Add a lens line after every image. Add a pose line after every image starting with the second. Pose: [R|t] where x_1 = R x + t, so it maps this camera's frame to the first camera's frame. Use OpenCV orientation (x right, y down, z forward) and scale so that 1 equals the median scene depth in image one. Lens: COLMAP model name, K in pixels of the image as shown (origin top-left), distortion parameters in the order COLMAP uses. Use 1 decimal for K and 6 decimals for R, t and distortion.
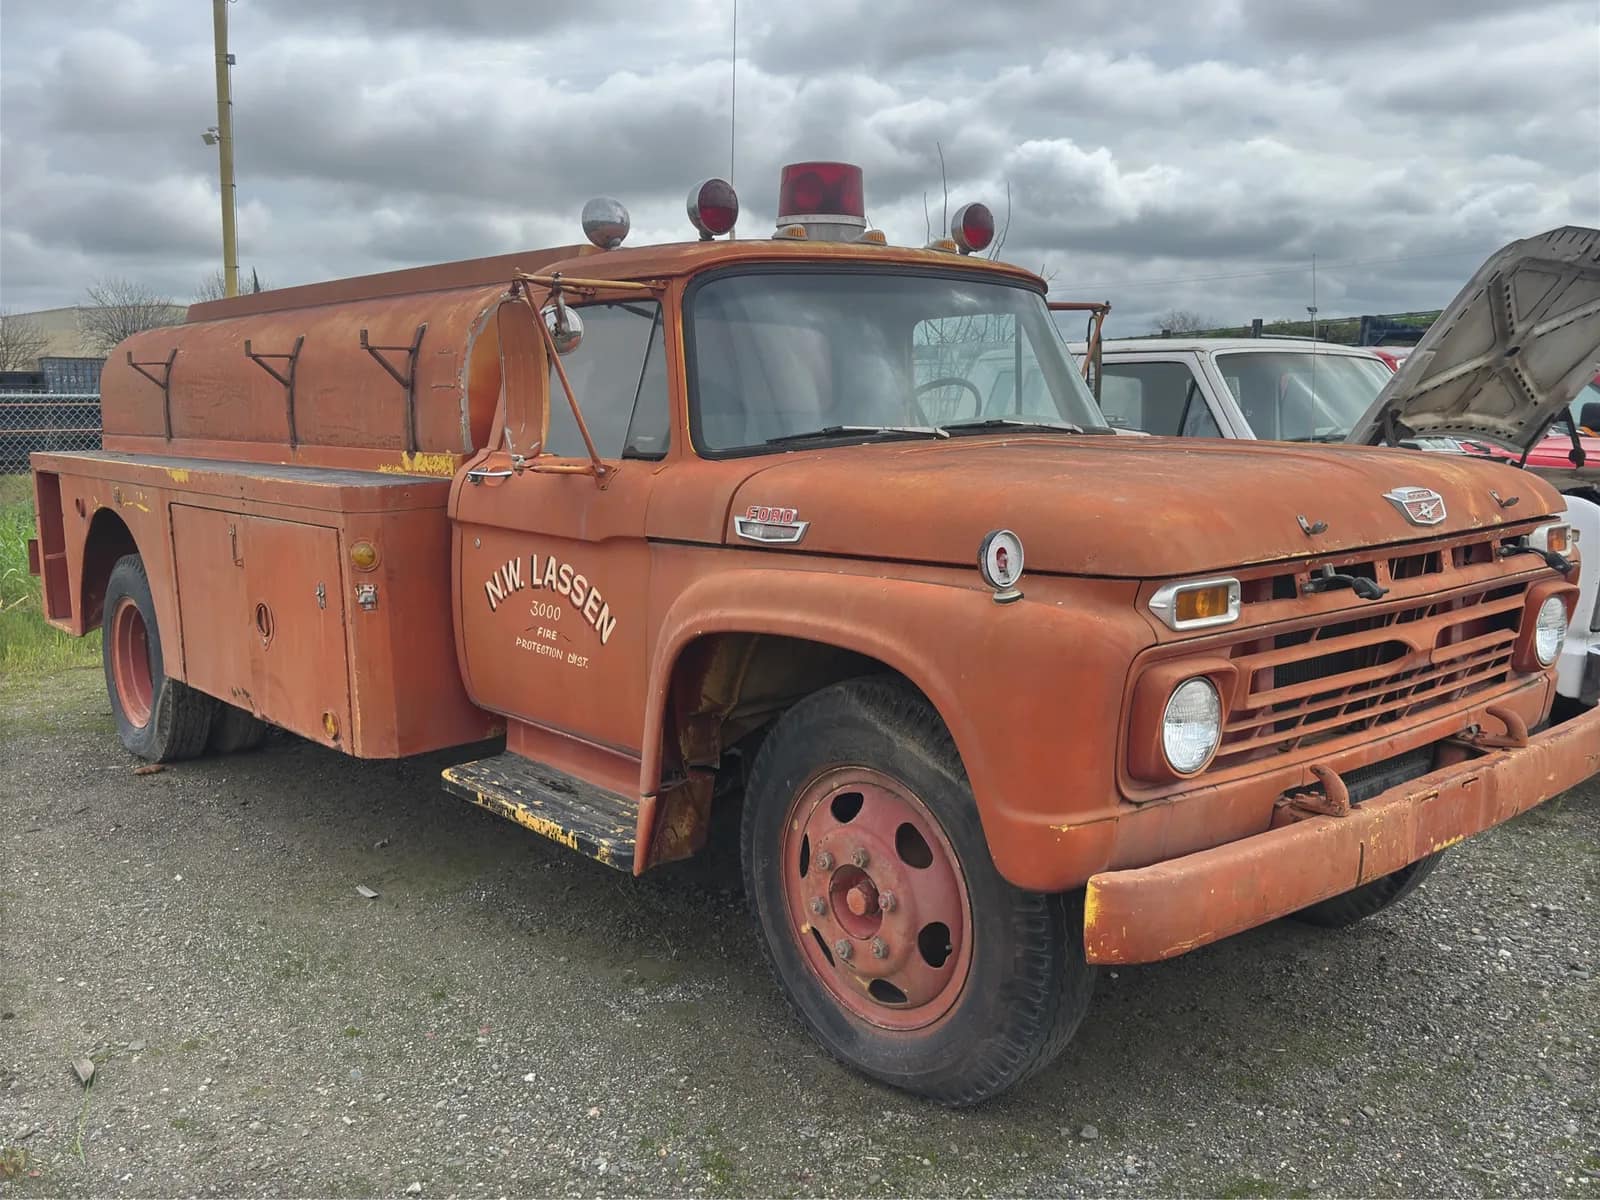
lens RADIAL K [[1443.3, 0, 803.7], [0, 1443.3, 588.6], [0, 0, 1]] dist [0.205595, -0.482285]
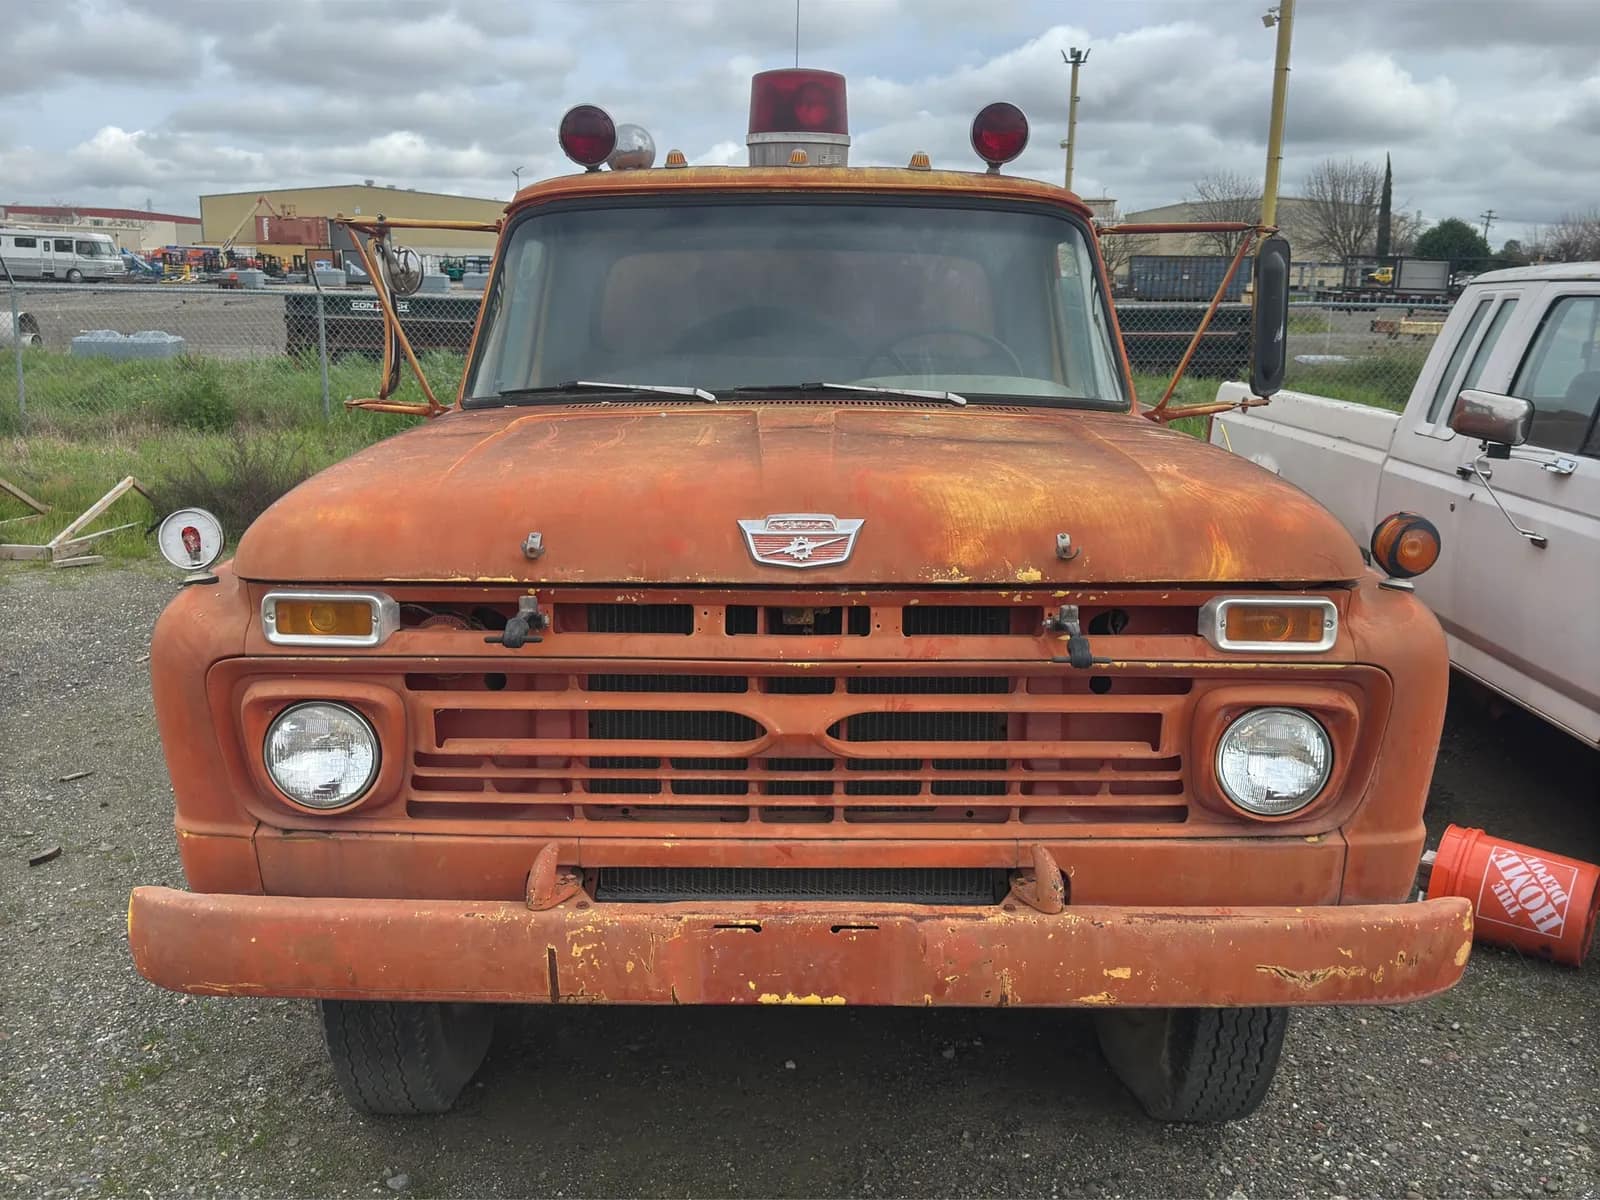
lens RADIAL K [[1491.7, 0, 786.5], [0, 1491.7, 604.4], [0, 0, 1]] dist [0.175173, -0.311389]
pose [[0.745896, 0.145282, -0.650025, 0.751111], [-0.100375, 0.989294, 0.105930, -0.085392], [0.658456, -0.013767, 0.752493, 0.363433]]
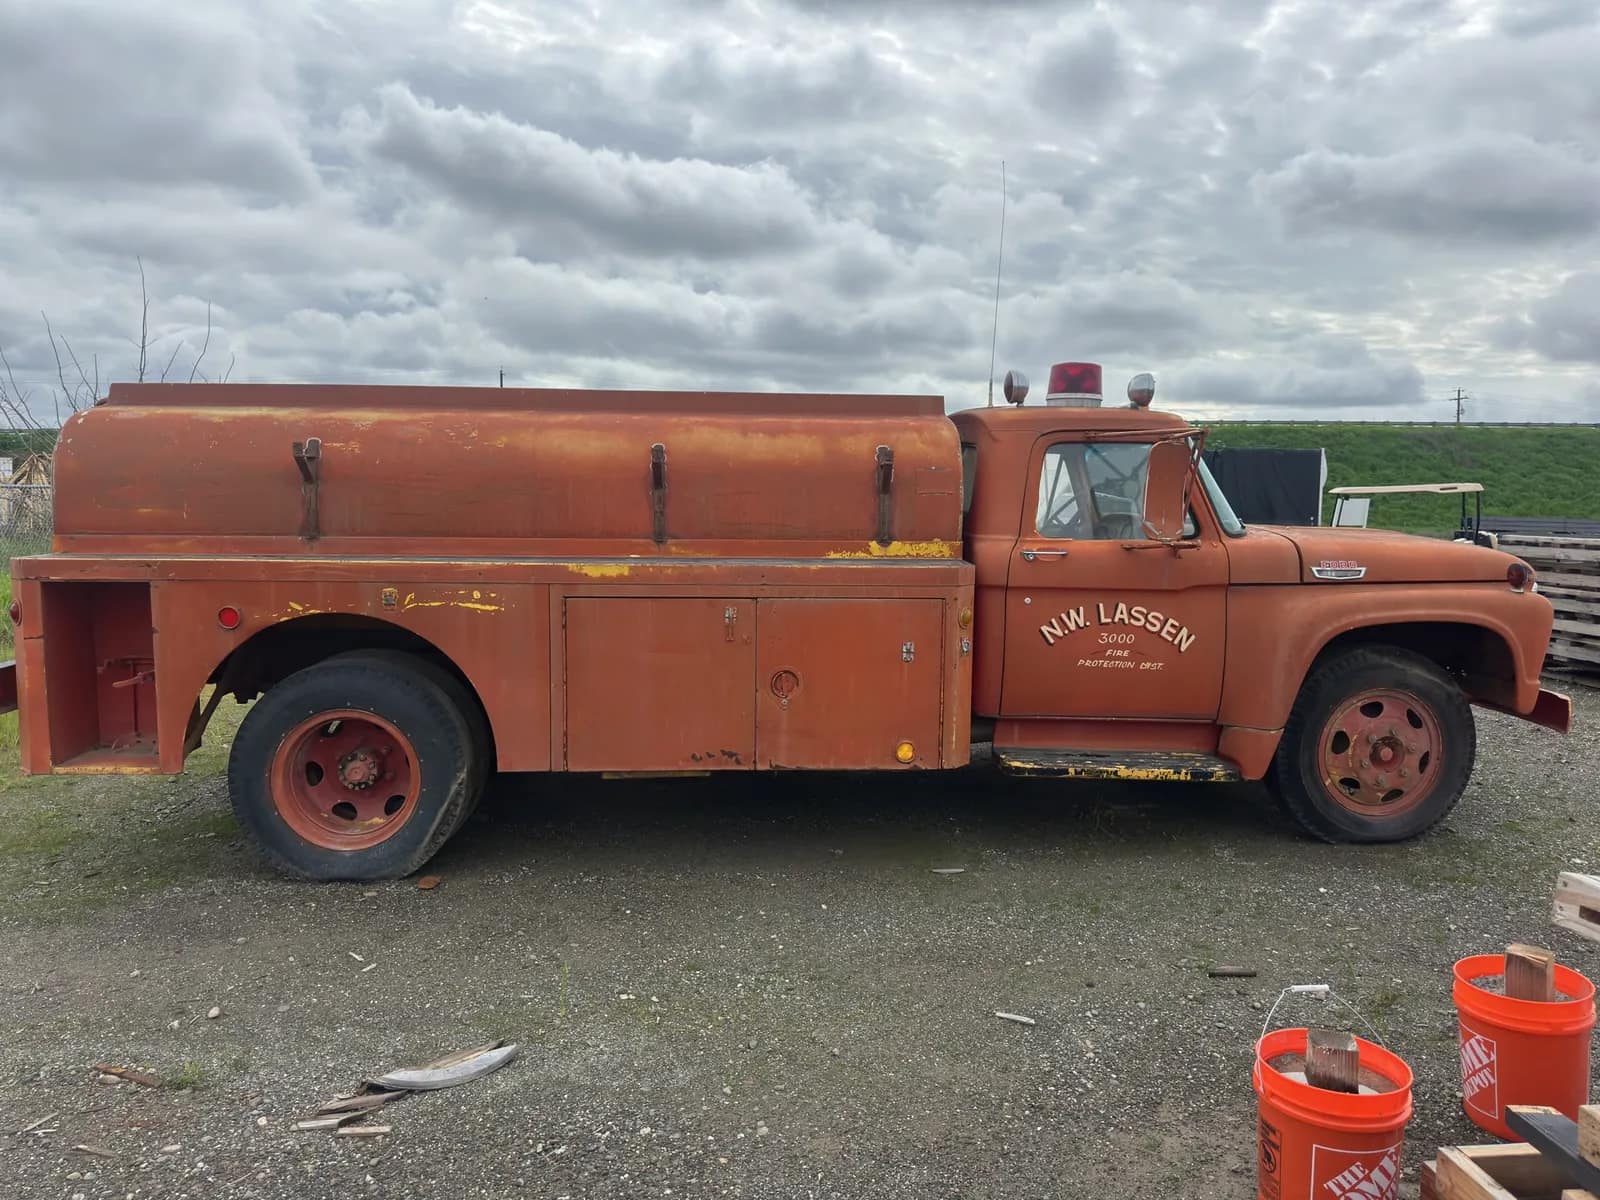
lens RADIAL K [[1085.4, 0, 796.0], [0, 1085.4, 594.9], [0, 0, 1]] dist [0.112973, -0.170241]
pose [[0.606492, -0.058765, 0.792915, -1.381757], [0.090646, 0.995873, 0.004473, -0.071086], [-0.789906, 0.069162, 0.609316, 0.587337]]
